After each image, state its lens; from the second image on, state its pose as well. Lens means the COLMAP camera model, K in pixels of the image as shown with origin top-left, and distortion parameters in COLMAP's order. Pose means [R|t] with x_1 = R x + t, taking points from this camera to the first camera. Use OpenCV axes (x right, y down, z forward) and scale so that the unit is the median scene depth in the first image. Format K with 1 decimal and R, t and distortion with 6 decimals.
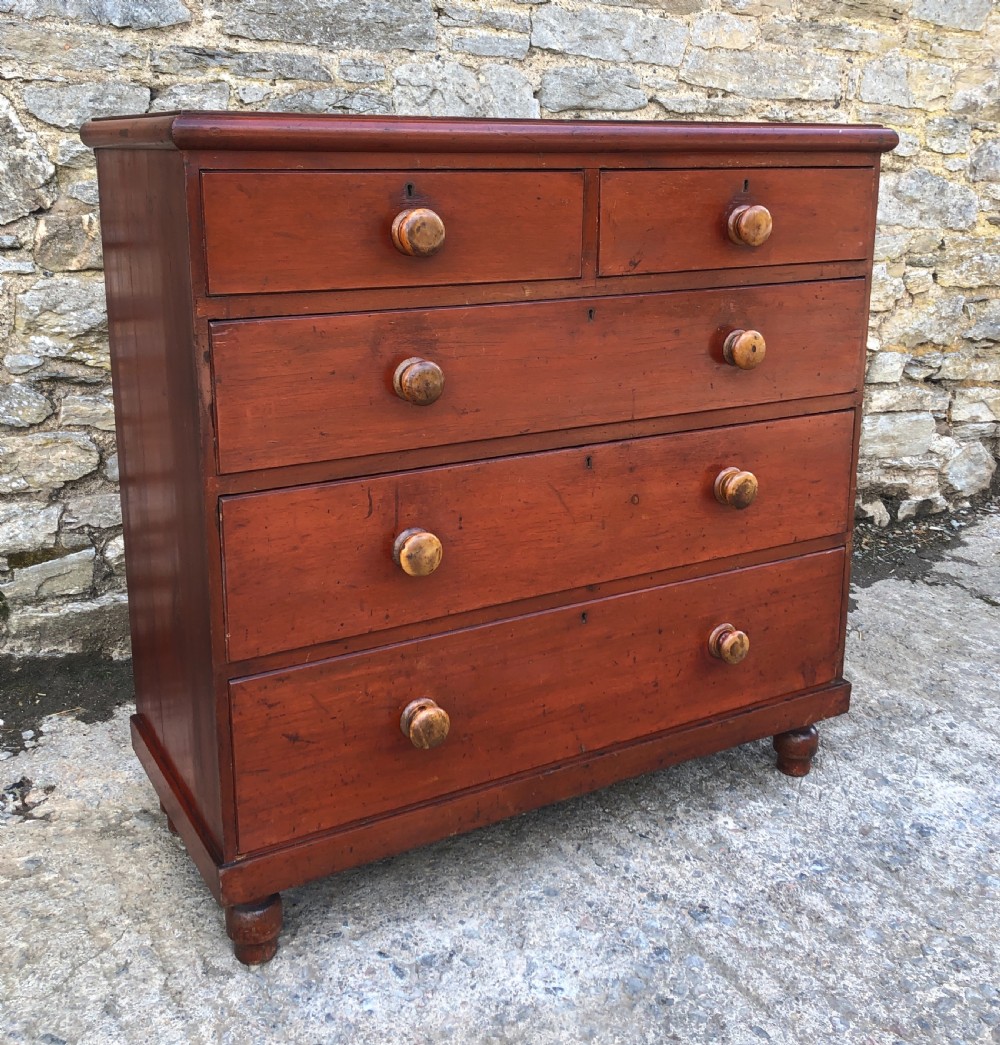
lens RADIAL K [[1175.9, 0, 500.7], [0, 1175.9, 418.1], [0, 0, 1]] dist [0.007336, 0.000000]
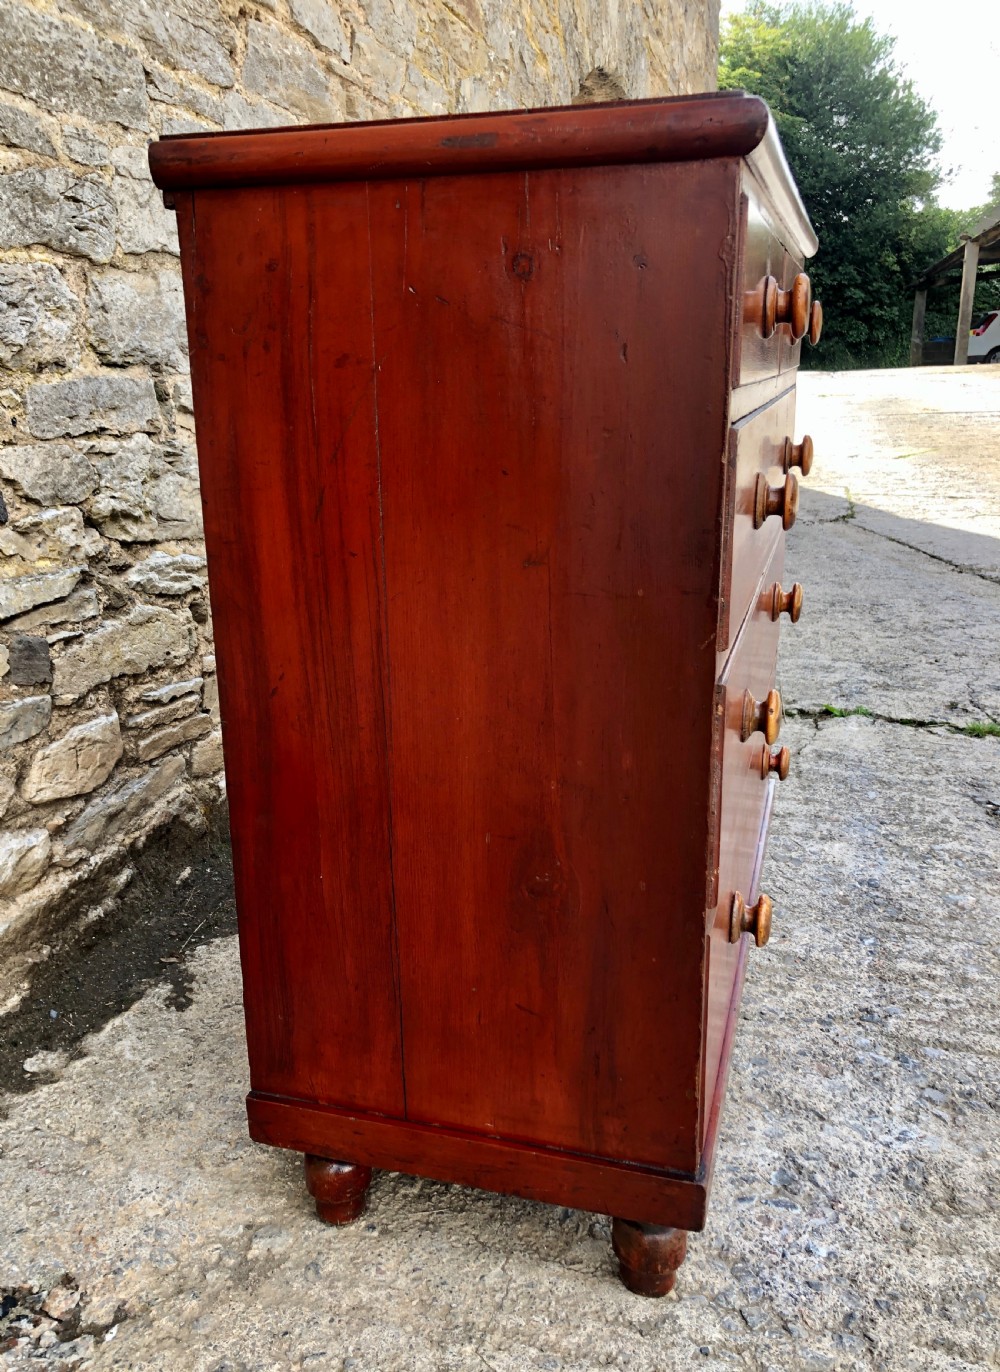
lens RADIAL K [[1133.8, 0, 481.8], [0, 1133.8, 695.8], [0, 0, 1]] dist [0.011458, 0.003250]
pose [[0.735571, -0.211282, 0.643658, -0.491024], [0.169366, 0.977304, 0.127251, -0.022038], [-0.655935, 0.015412, 0.754660, 0.362143]]
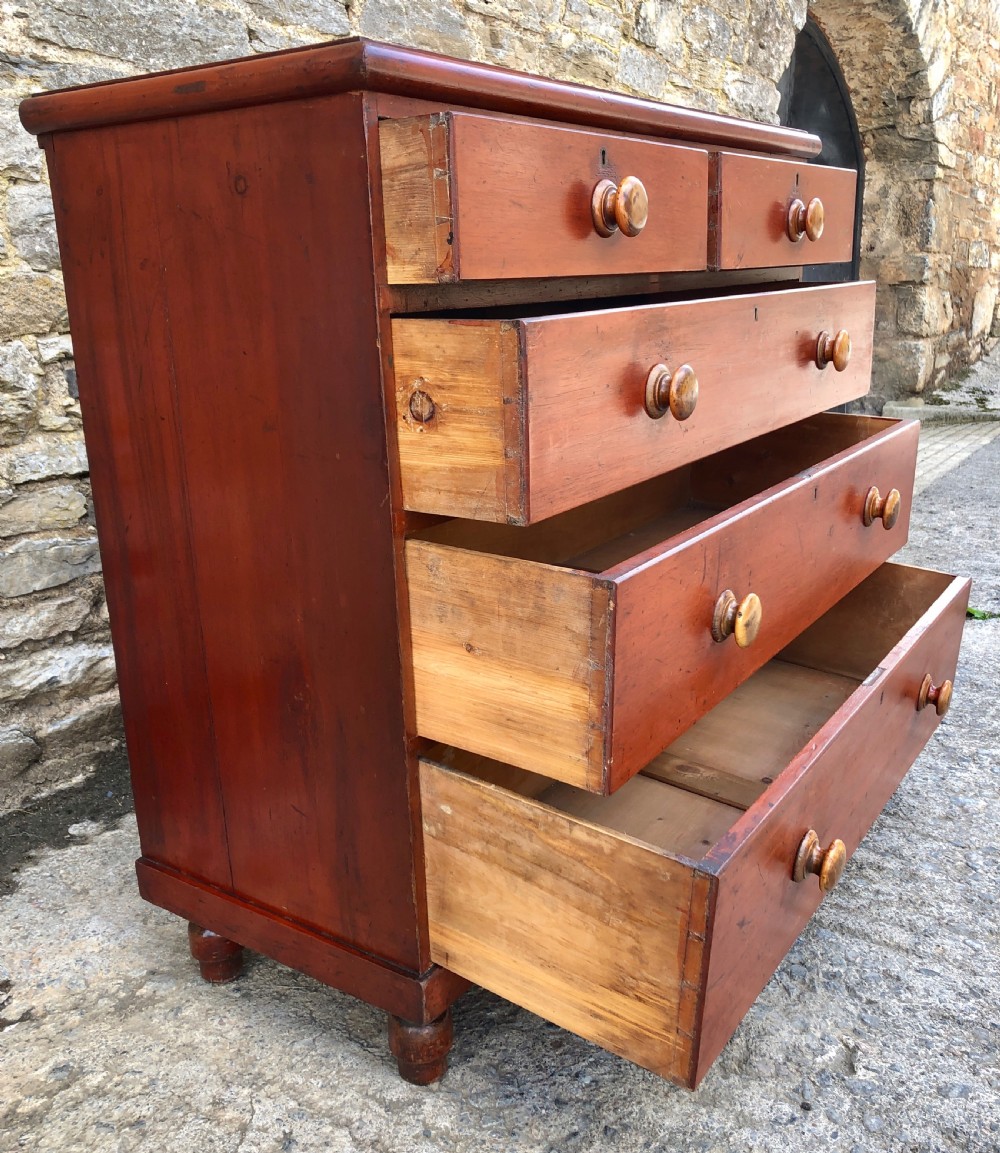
lens RADIAL K [[1086.7, 0, 519.2], [0, 1086.7, 562.8], [0, 0, 1]] dist [0.010163, 0.000000]
pose [[0.899398, -0.147063, 0.411650, -0.300558], [0.131919, 0.989118, 0.065140, 0.029685], [-0.416751, -0.004283, 0.909011, 0.174371]]
